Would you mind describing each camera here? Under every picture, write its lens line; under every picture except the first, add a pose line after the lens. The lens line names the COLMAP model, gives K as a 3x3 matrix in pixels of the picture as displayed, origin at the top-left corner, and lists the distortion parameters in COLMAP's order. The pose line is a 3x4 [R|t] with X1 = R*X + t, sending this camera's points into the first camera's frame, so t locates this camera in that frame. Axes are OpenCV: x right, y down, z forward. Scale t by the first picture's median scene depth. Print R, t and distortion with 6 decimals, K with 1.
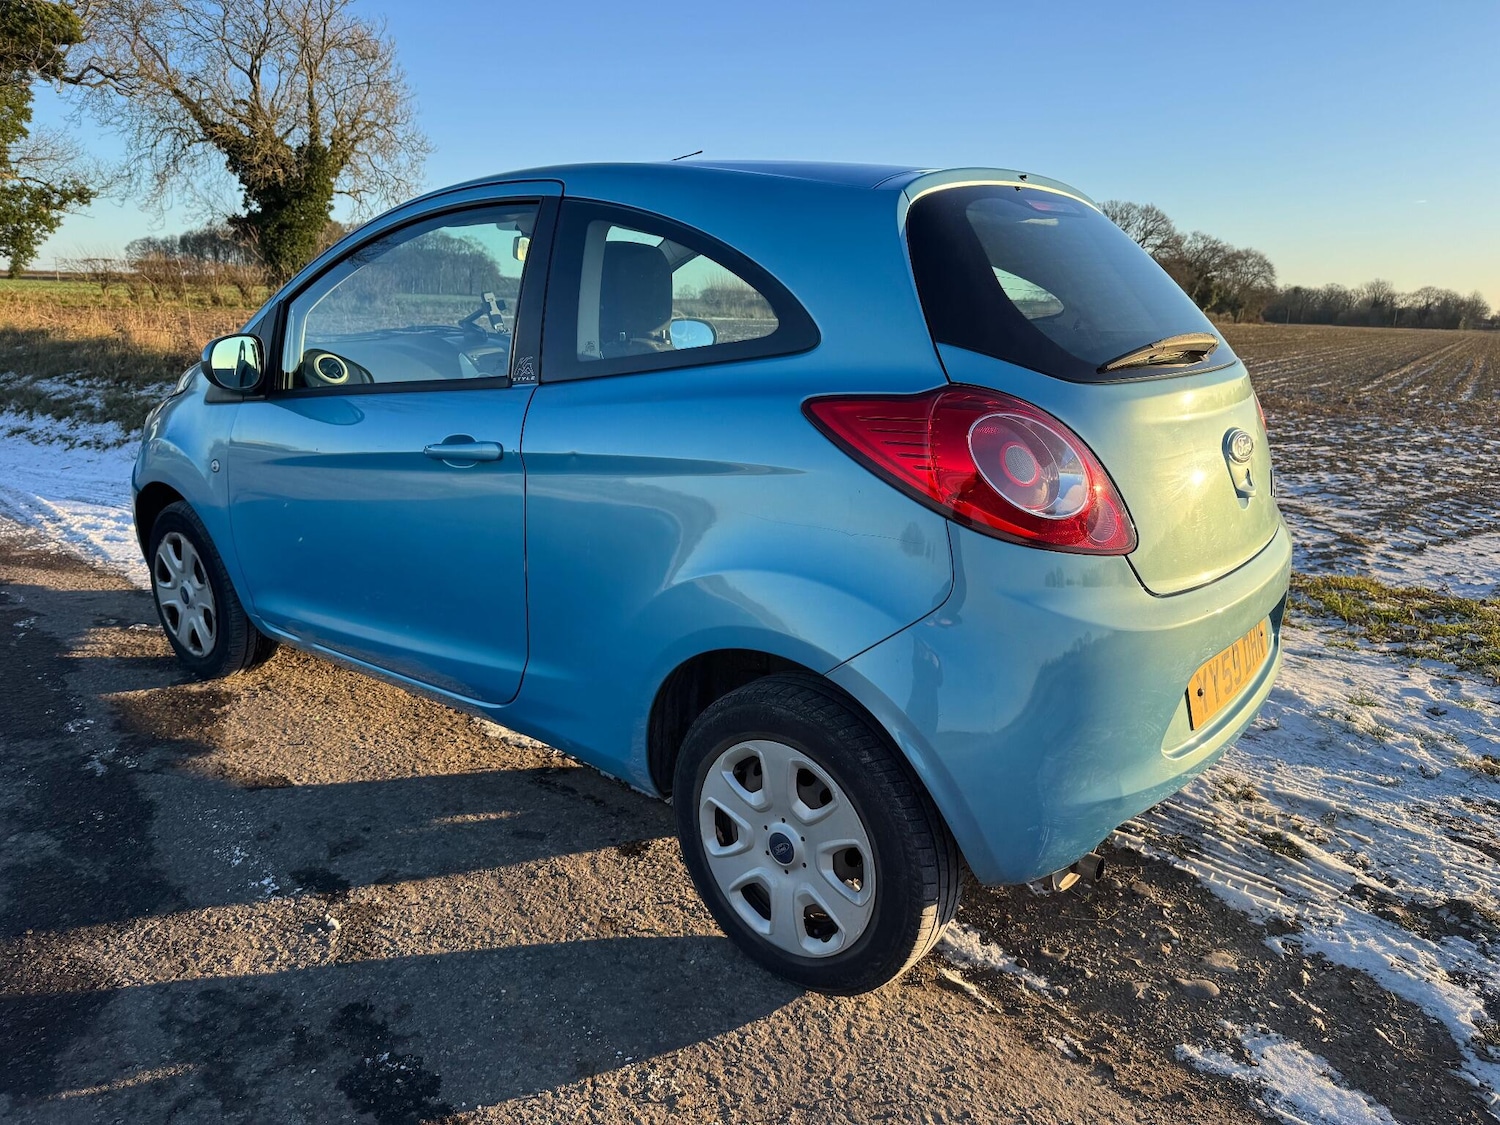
lens RADIAL K [[1066.6, 0, 750.0], [0, 1066.6, 562.5], [0, 0, 1]] dist [0.006440, -0.002998]
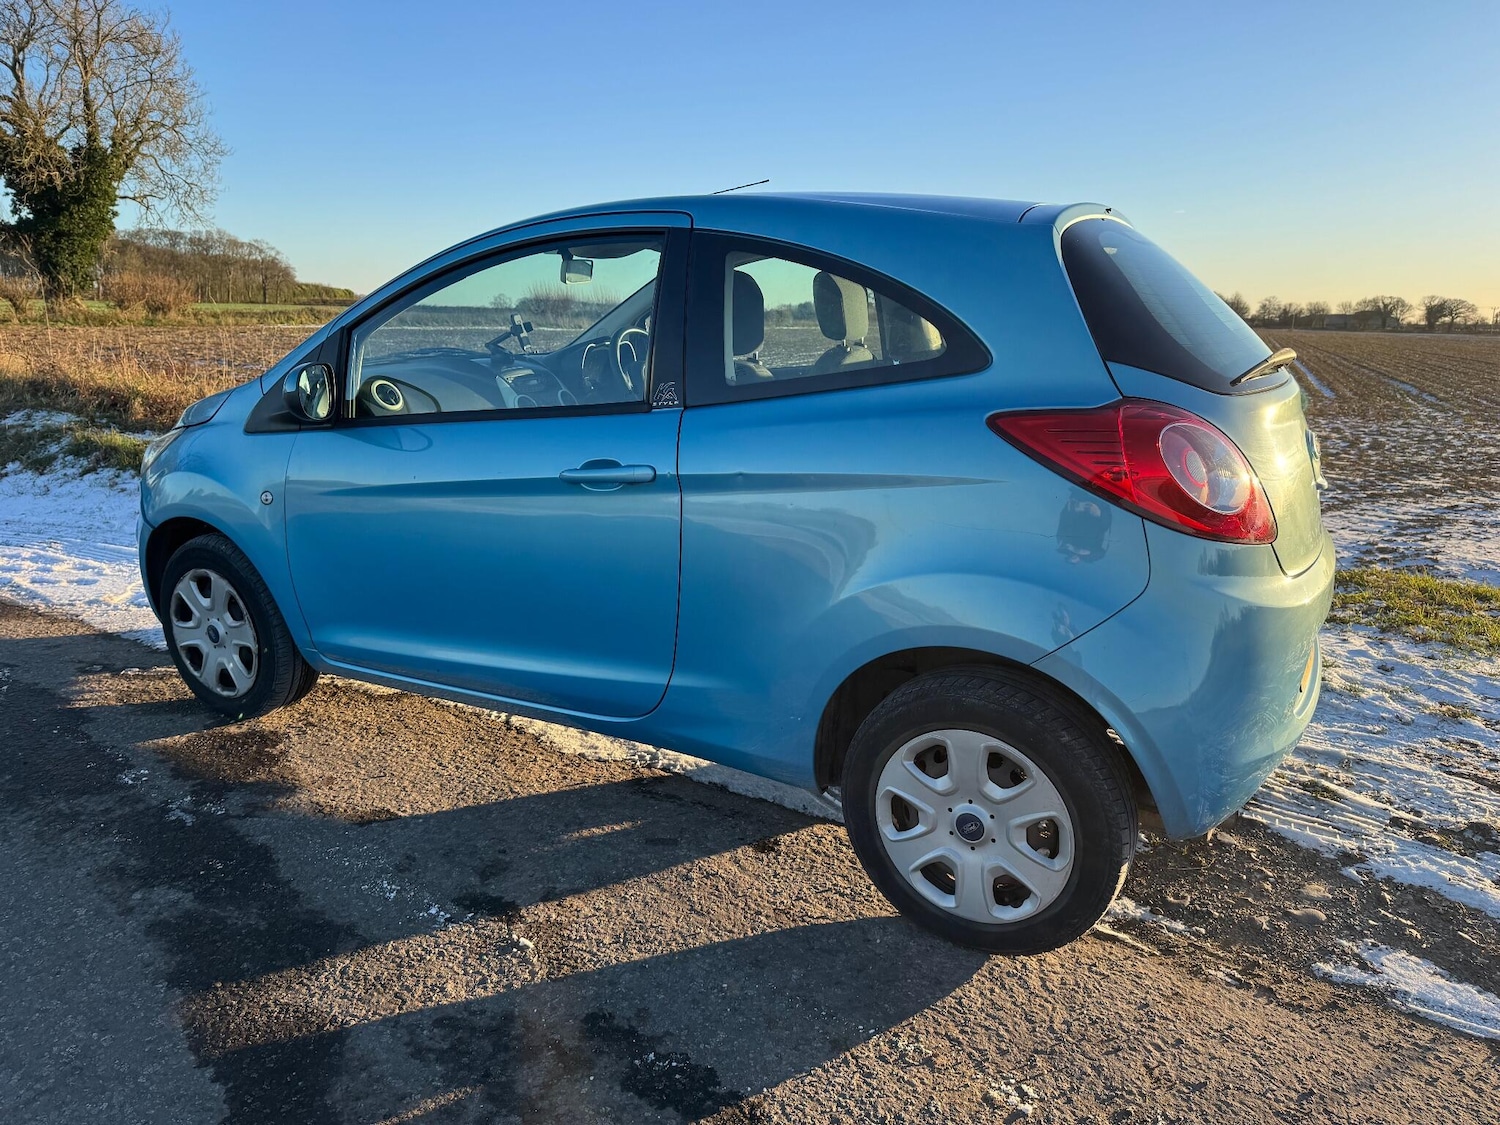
lens RADIAL K [[1053.5, 0, 752.4], [0, 1053.5, 581.1], [0, 0, 1]] dist [0.032324, -0.035104]
pose [[0.985099, -0.052690, 0.163718, -0.315198], [0.050804, 0.998585, 0.015688, -0.011193], [-0.164313, -0.007137, 0.986382, -0.028981]]
